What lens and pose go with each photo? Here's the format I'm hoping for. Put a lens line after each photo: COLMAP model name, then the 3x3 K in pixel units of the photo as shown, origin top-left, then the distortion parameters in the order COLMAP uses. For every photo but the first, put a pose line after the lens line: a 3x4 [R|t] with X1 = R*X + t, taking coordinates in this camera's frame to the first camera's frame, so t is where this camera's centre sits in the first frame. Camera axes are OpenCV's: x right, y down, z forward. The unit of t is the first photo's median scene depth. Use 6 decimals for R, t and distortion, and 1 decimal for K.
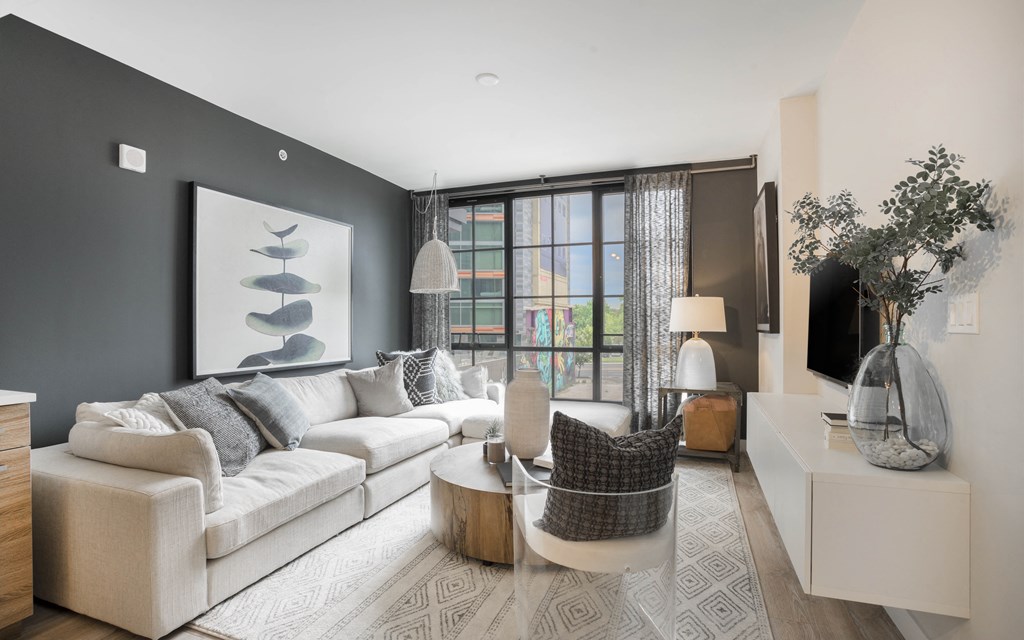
lens RADIAL K [[488.5, 0, 511.6], [0, 488.5, 321.5], [0, 0, 1]] dist [-0.038547, 0.000805]
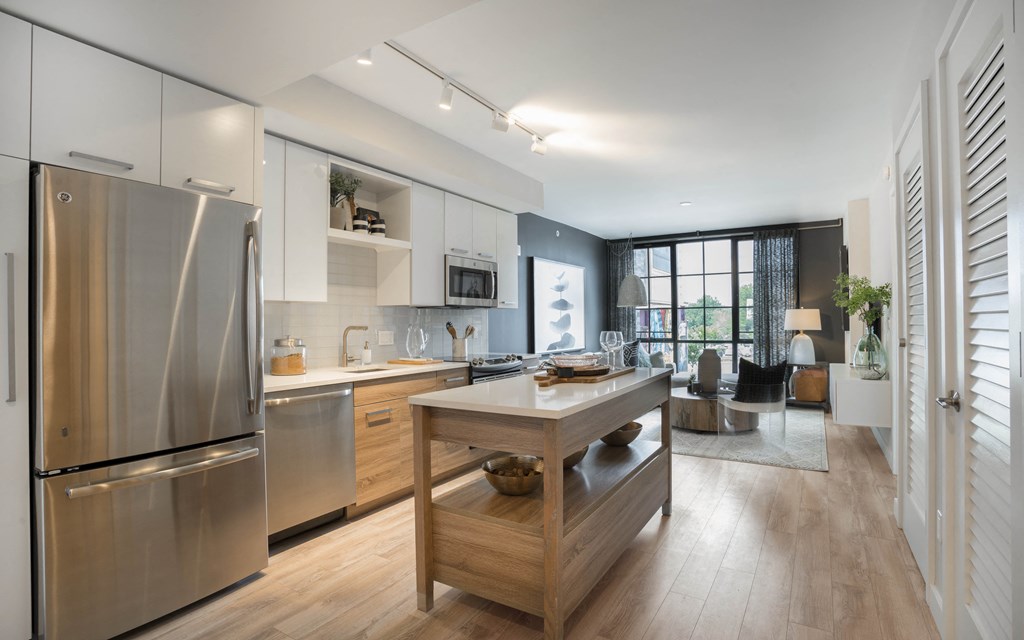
lens RADIAL K [[488.5, 0, 535.6], [0, 488.5, 321.0], [0, 0, 1]] dist [-0.038547, 0.000805]
pose [[0.987443, -0.008671, -0.157741, -0.235917], [0.009312, 0.999951, 0.003325, -0.021541], [0.157704, -0.004752, 0.987475, -0.708321]]
